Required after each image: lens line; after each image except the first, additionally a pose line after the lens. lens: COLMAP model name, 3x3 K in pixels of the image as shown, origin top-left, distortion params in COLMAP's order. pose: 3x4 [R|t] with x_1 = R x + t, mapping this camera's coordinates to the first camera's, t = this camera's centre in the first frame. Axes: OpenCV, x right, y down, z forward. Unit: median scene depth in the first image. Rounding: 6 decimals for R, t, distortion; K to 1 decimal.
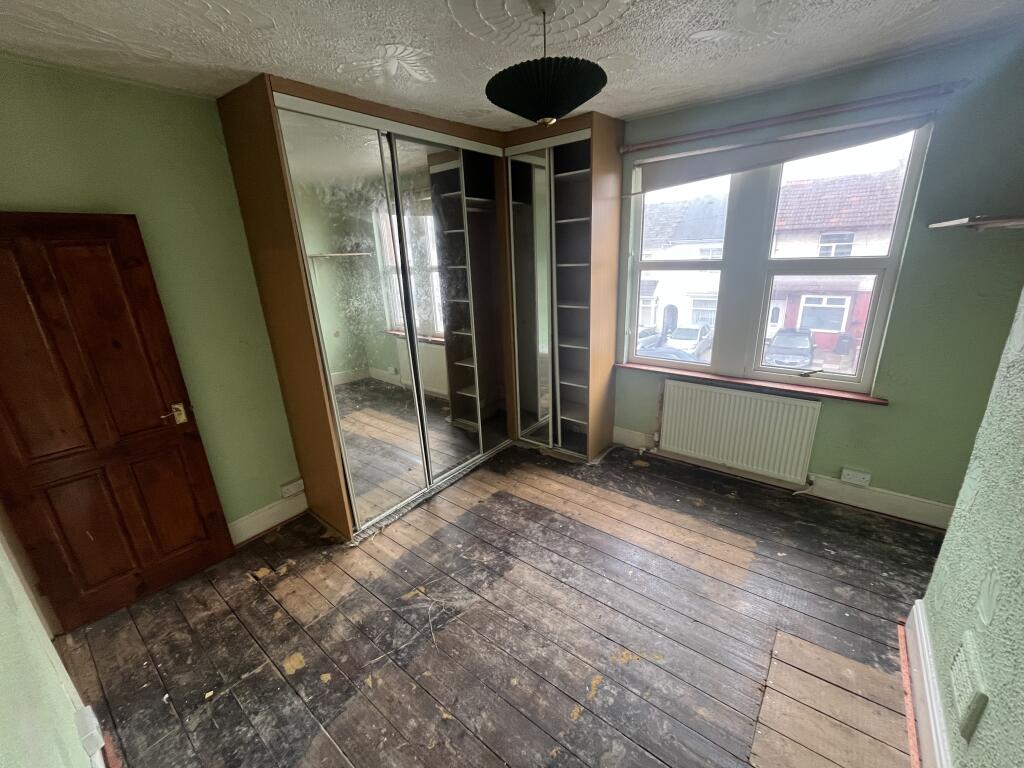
lens RADIAL K [[416.0, 0, 511.0], [0, 416.0, 386.7], [0, 0, 1]] dist [0.002035, 0.000436]
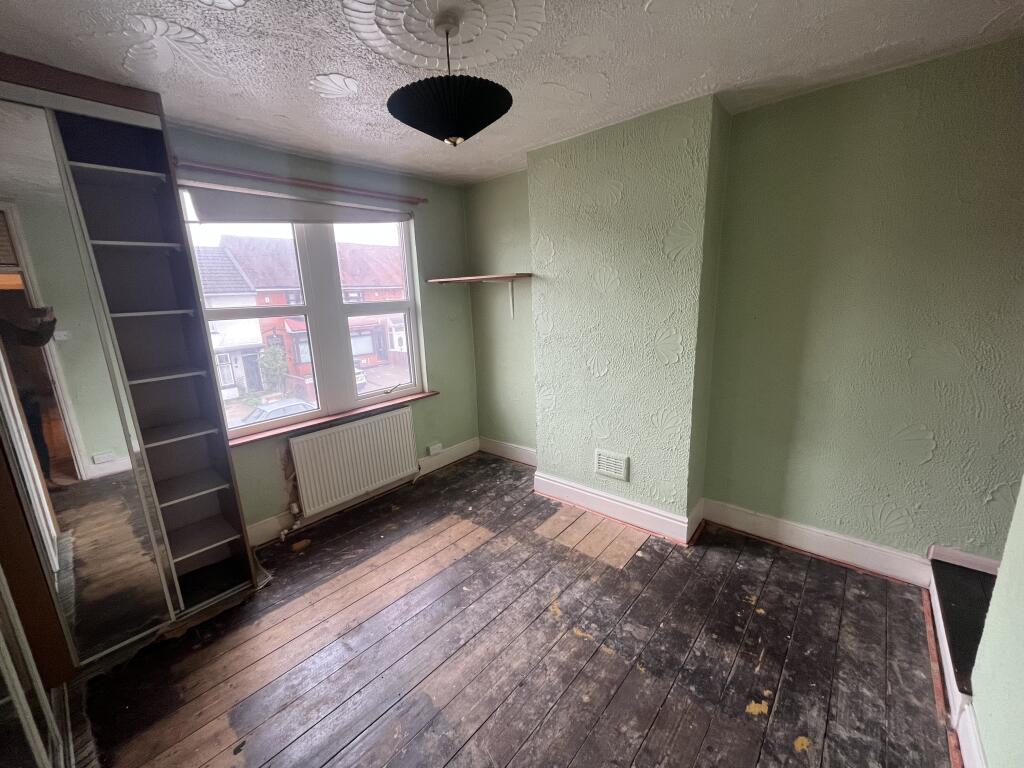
lens RADIAL K [[416.0, 0, 511.8], [0, 416.0, 384.6], [0, 0, 1]] dist [0.002035, 0.000436]
pose [[0.049175, -0.178300, 0.982747, -0.569989], [0.341778, 0.927541, 0.151182, -0.123910], [-0.938493, 0.328447, 0.106551, 0.563007]]
